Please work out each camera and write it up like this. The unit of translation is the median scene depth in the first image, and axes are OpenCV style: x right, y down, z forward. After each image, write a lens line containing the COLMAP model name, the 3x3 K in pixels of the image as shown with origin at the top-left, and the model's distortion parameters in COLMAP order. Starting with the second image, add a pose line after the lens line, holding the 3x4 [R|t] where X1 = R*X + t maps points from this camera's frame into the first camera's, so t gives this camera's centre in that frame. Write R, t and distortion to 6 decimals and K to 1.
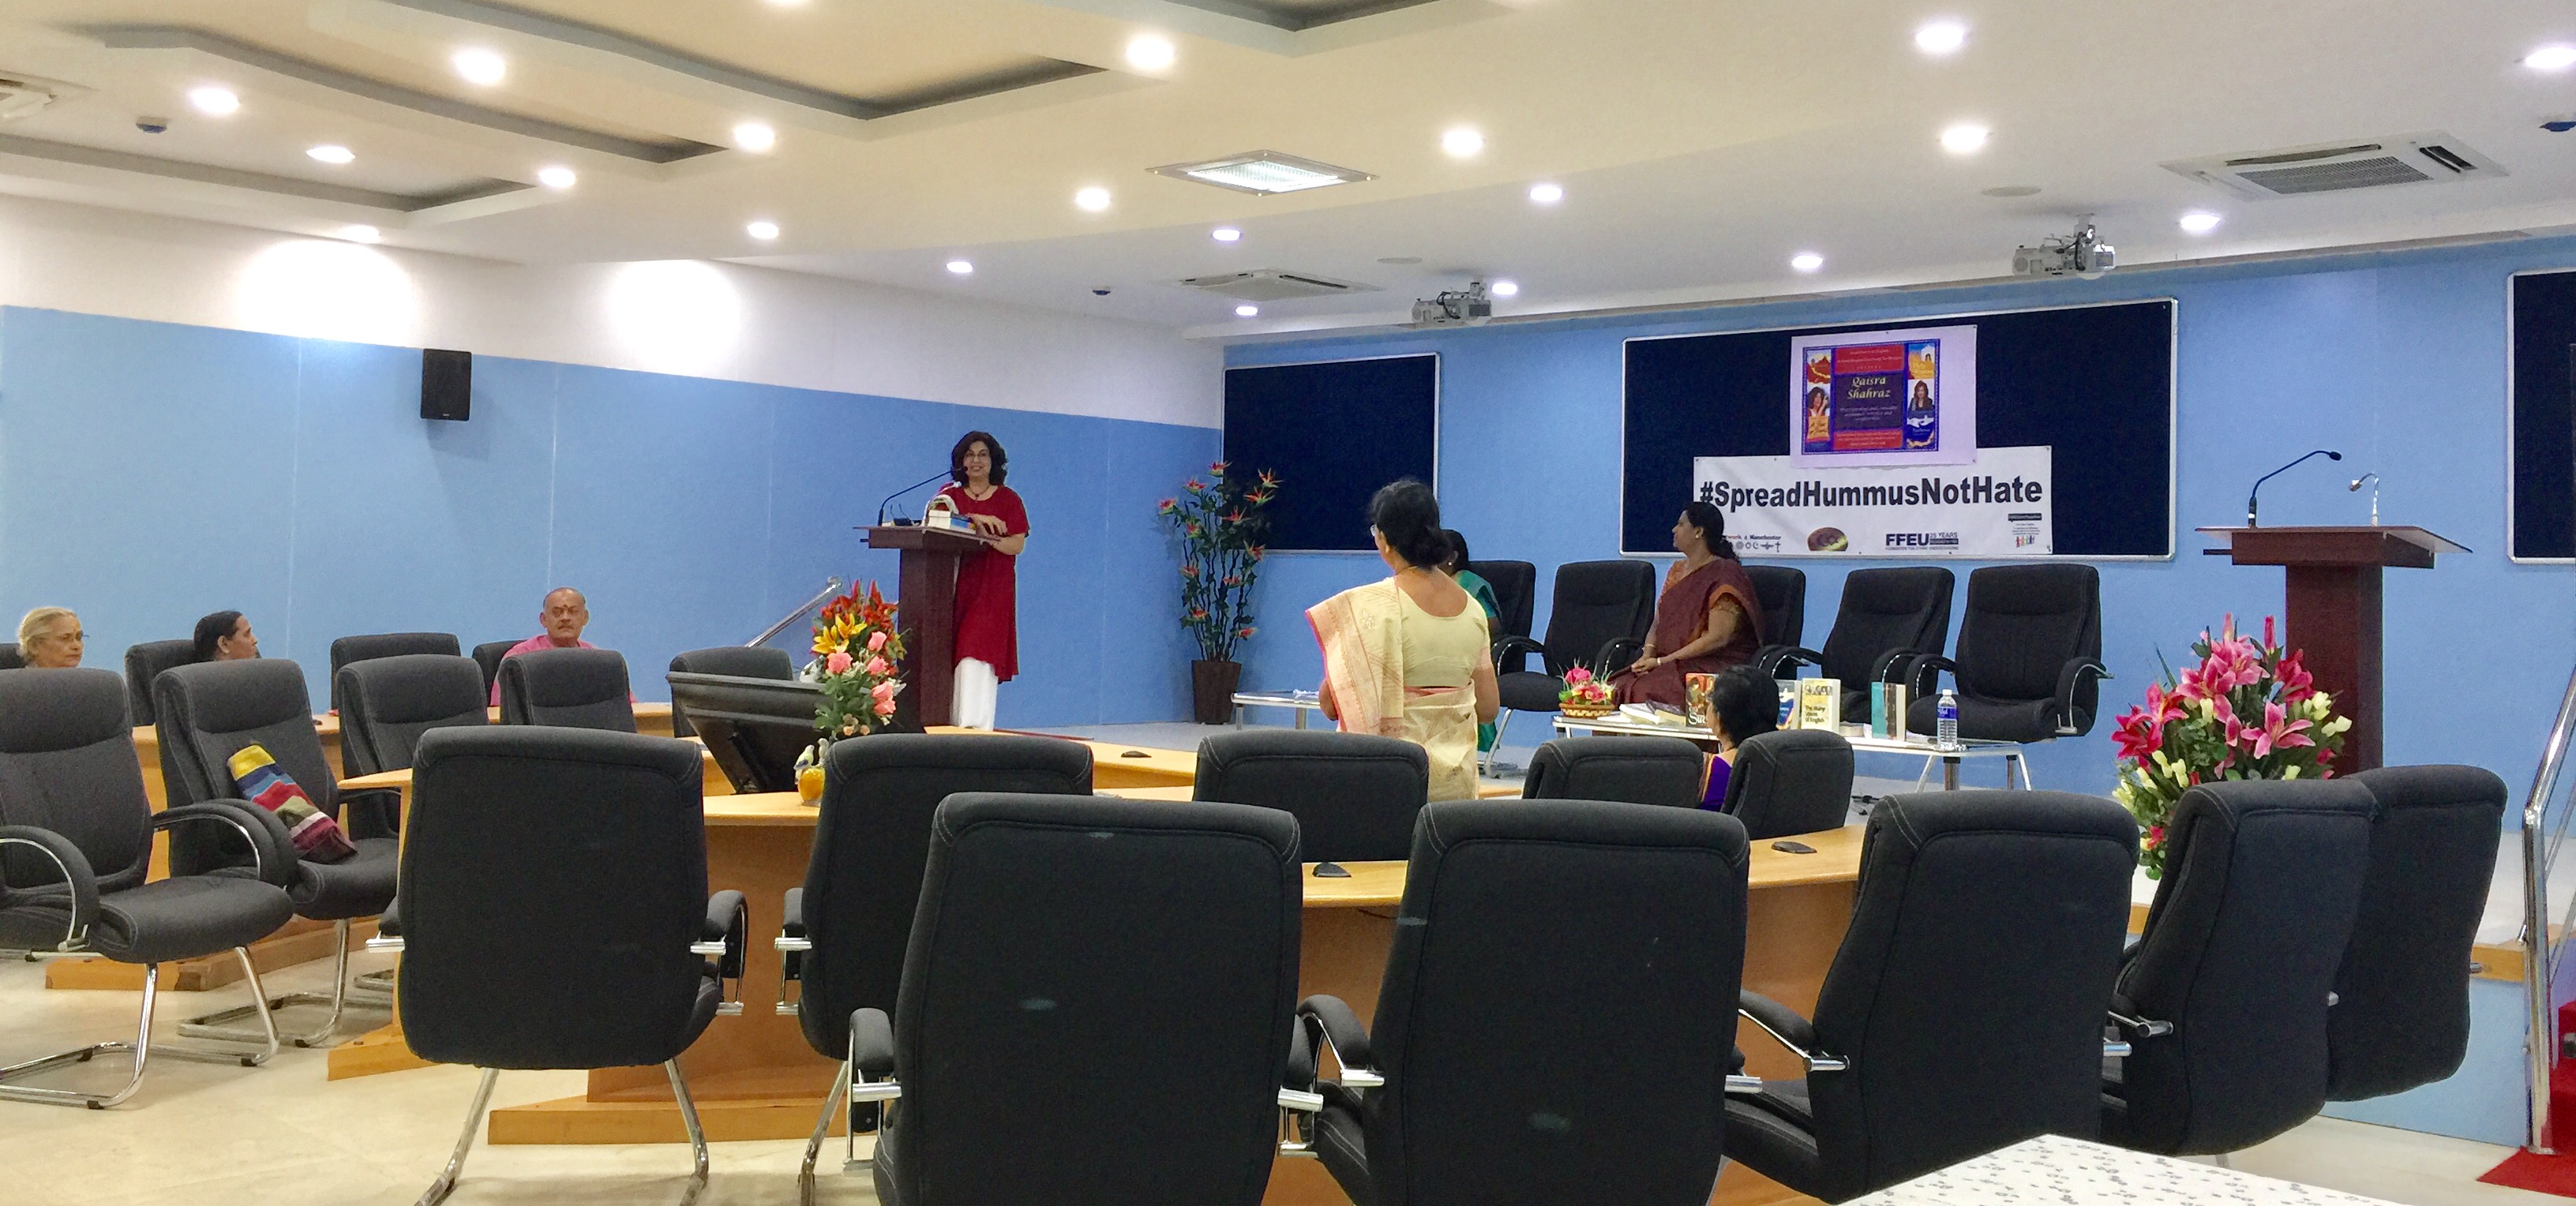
lens RADIAL K [[2204.2, 0, 1316.1], [0, 2204.2, 493.9], [0, 0, 1]] dist [0.055381, -0.009428]
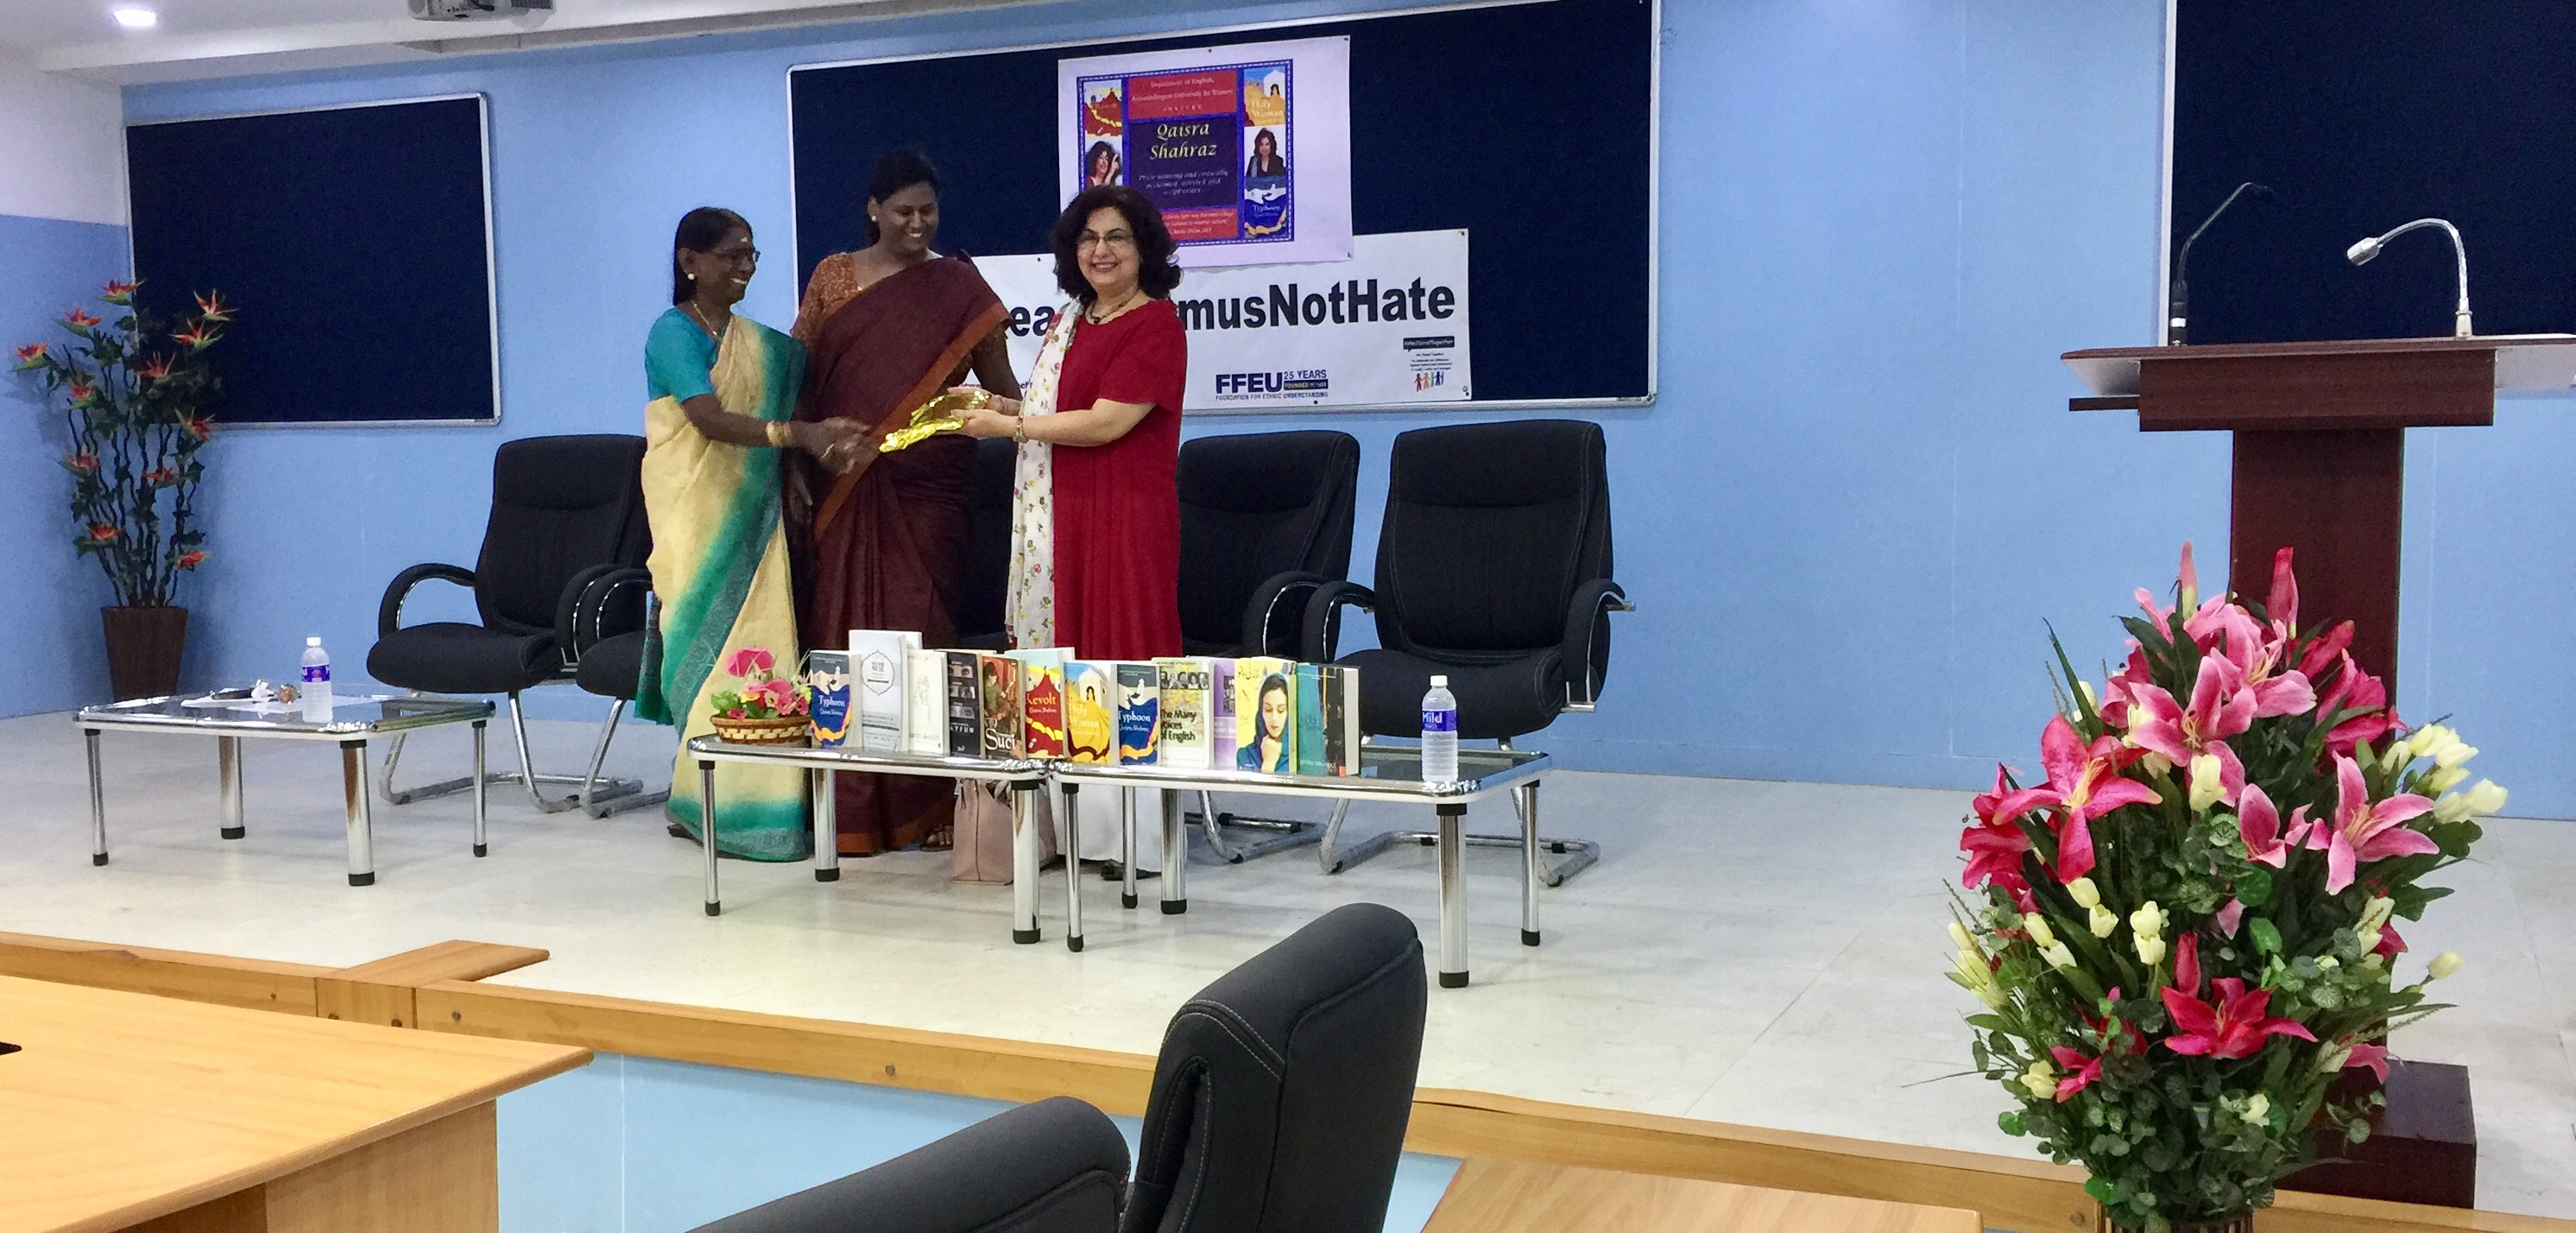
lens RADIAL K [[2411.1, 0, 1206.7], [0, 2411.1, 649.4], [0, 0, 1]] dist [0.058838, -0.016106]
pose [[0.952897, -0.061214, 0.297053, 0.044262], [0.021504, 0.990591, 0.135153, 0.002525], [-0.302531, -0.122399, 0.945248, 0.337628]]
